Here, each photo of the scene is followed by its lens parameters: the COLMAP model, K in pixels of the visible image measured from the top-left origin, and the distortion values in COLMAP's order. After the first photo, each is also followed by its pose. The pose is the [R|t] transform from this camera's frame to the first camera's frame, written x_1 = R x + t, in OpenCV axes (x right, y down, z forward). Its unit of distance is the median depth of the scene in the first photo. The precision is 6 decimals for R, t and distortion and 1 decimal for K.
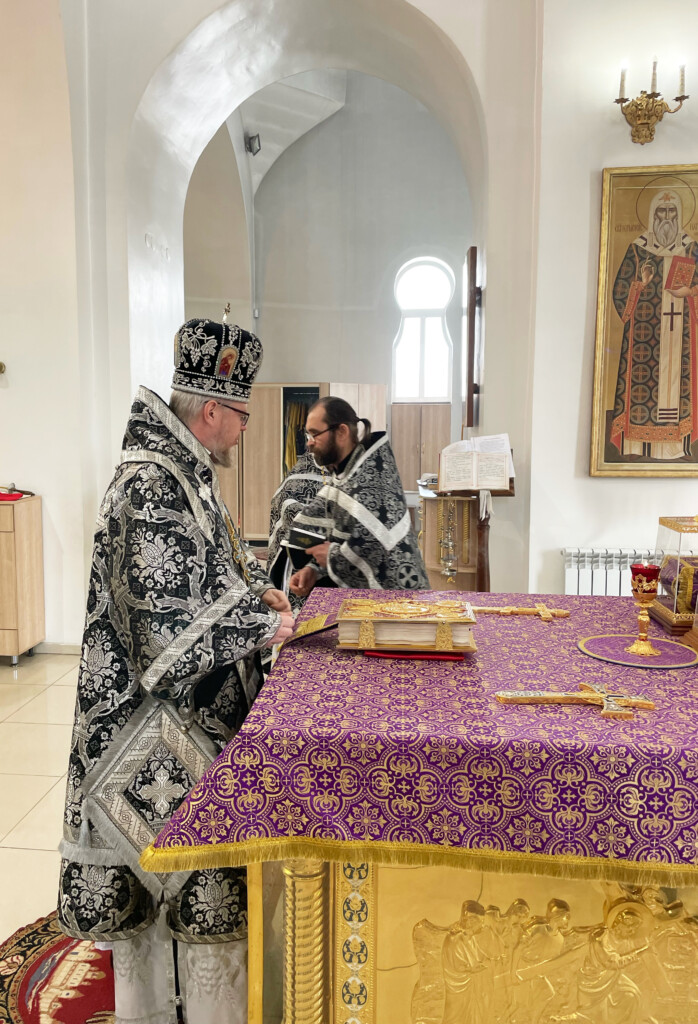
lens RADIAL K [[801.8, 0, 307.4], [0, 801.8, 495.1], [0, 0, 1]] dist [0.044478, -0.050113]
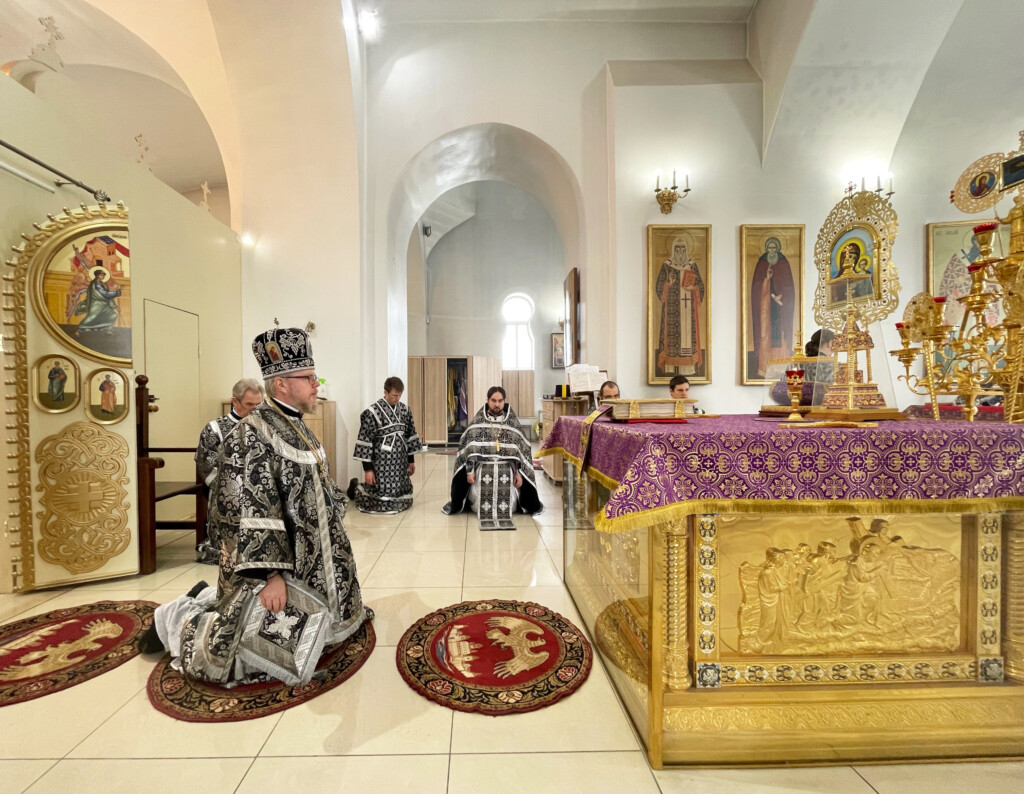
lens RADIAL K [[435.0, 0, 483.5], [0, 435.0, 395.6], [0, 0, 1]] dist [-0.001842, 0.001112]
pose [[0.991960, -0.007756, 0.126311, -0.156236], [0.019624, 0.995474, -0.092988, 0.089465], [-0.125018, 0.094719, 0.987623, 0.063087]]
